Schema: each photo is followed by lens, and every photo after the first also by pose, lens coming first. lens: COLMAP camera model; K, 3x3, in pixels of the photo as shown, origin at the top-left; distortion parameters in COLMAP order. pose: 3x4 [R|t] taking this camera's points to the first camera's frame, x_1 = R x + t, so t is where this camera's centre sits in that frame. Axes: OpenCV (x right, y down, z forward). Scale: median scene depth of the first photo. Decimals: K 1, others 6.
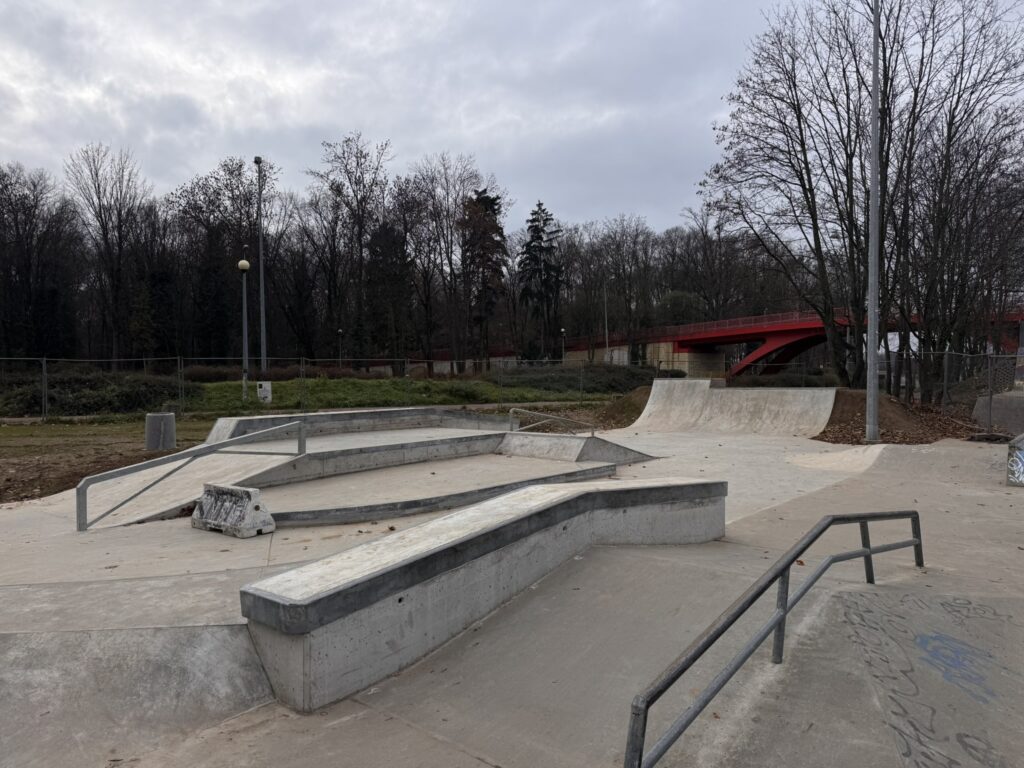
lens RADIAL K [[715.0, 0, 514.9], [0, 715.0, 388.2], [0, 0, 1]] dist [0.025005, -0.023237]
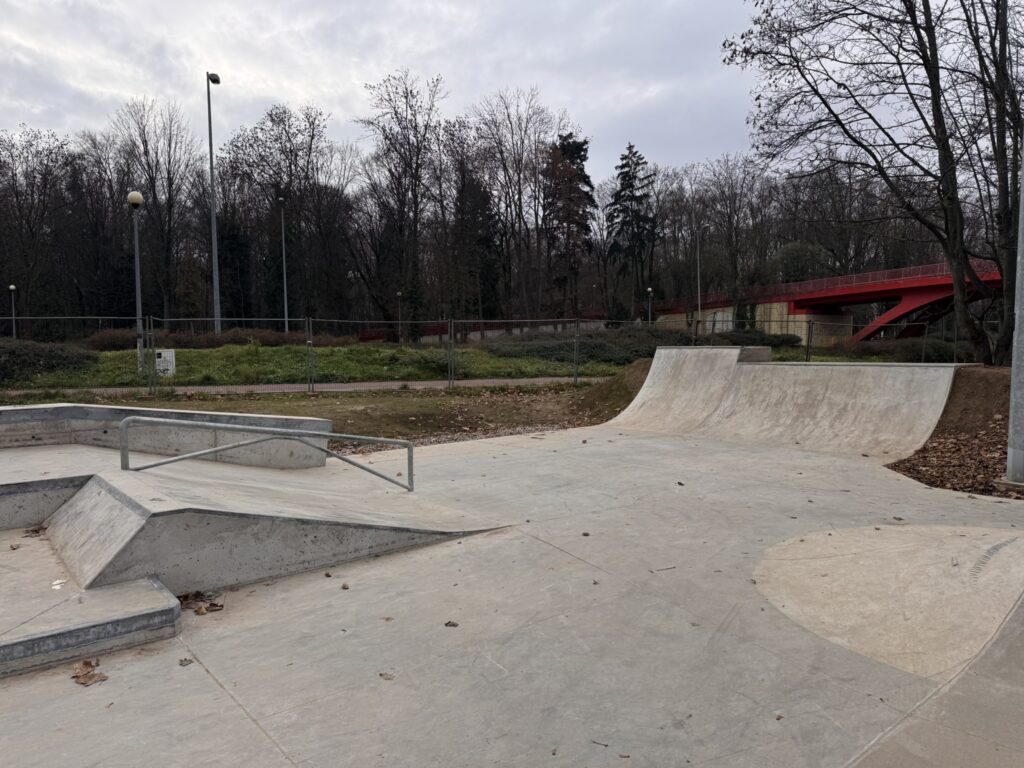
lens RADIAL K [[715.0, 0, 508.7], [0, 715.0, 376.8], [0, 0, 1]] dist [0.025005, -0.023237]
pose [[0.983281, 0.008370, -0.181900, 0.127946], [-0.002501, 0.999470, 0.032468, -0.004983], [0.182075, -0.031470, 0.982781, 0.241714]]
